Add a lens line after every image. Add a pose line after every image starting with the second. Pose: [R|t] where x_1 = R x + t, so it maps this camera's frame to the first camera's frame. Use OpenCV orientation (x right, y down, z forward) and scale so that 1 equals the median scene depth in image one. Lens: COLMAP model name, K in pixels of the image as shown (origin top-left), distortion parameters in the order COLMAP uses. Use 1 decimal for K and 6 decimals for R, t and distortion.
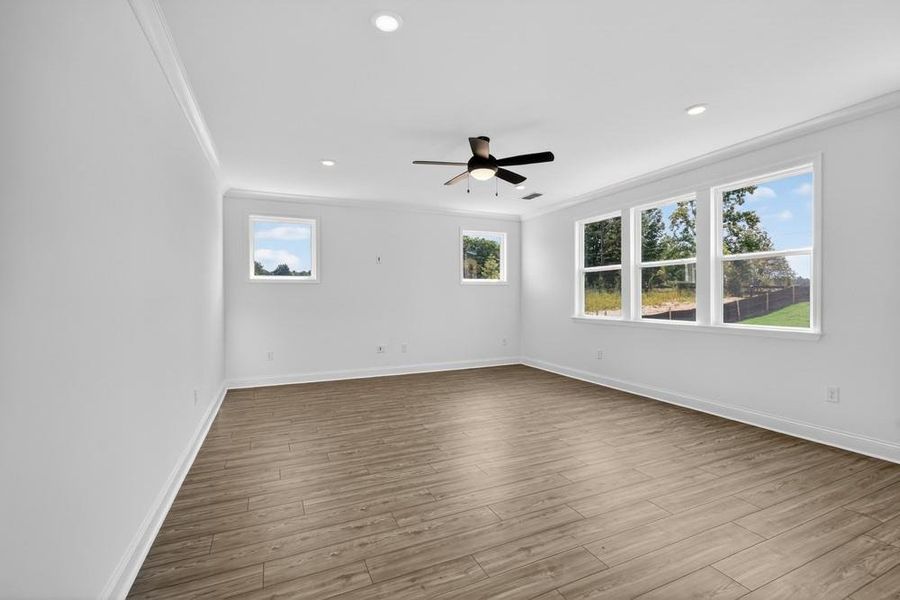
lens RADIAL K [[396.7, 0, 448.7], [0, 396.7, 296.5], [0, 0, 1]] dist [-0.007987, 0.002156]
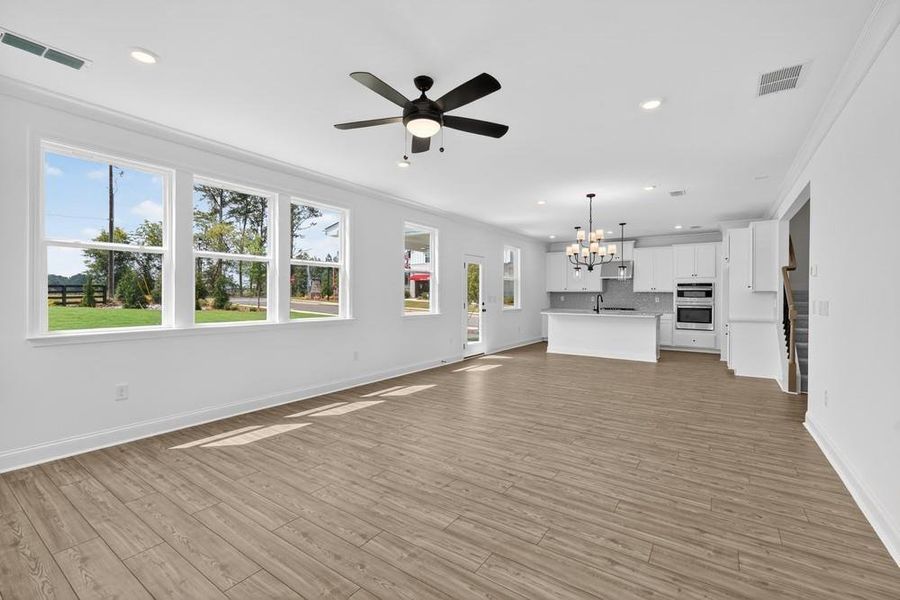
lens RADIAL K [[396.7, 0, 451.9], [0, 396.7, 300.1], [0, 0, 1]] dist [-0.007987, 0.002156]
pose [[-0.521185, -0.009392, 0.853392, -0.640386], [-0.002707, 0.999953, 0.009352, 0.003597], [-0.853439, 0.002564, -0.521186, 1.522092]]
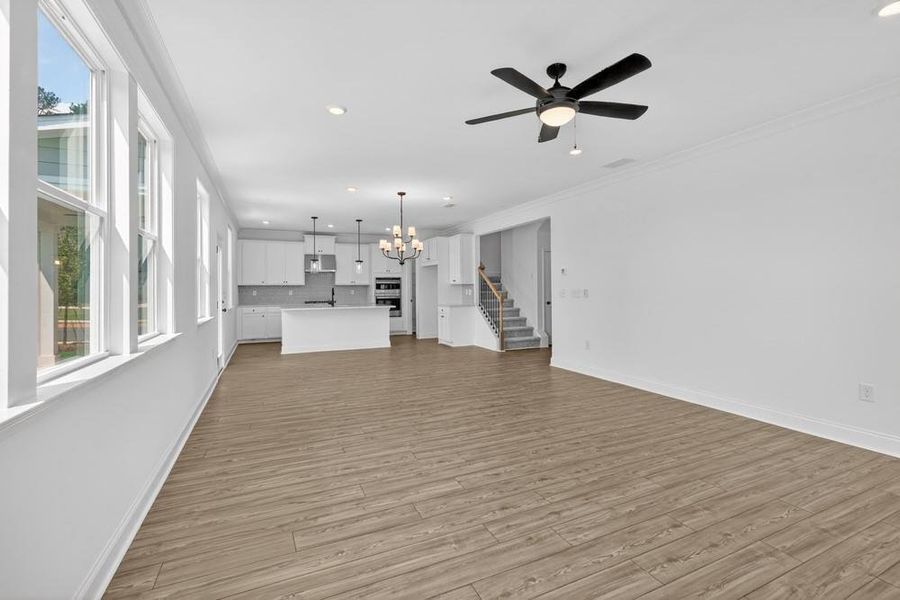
lens RADIAL K [[396.7, 0, 452.6], [0, 396.7, 291.8], [0, 0, 1]] dist [-0.007987, 0.002156]
pose [[-0.999817, 0.011716, -0.015099, 0.332156], [0.011562, 0.999881, 0.010222, -0.002173], [0.015217, 0.010045, -0.999834, 1.942047]]
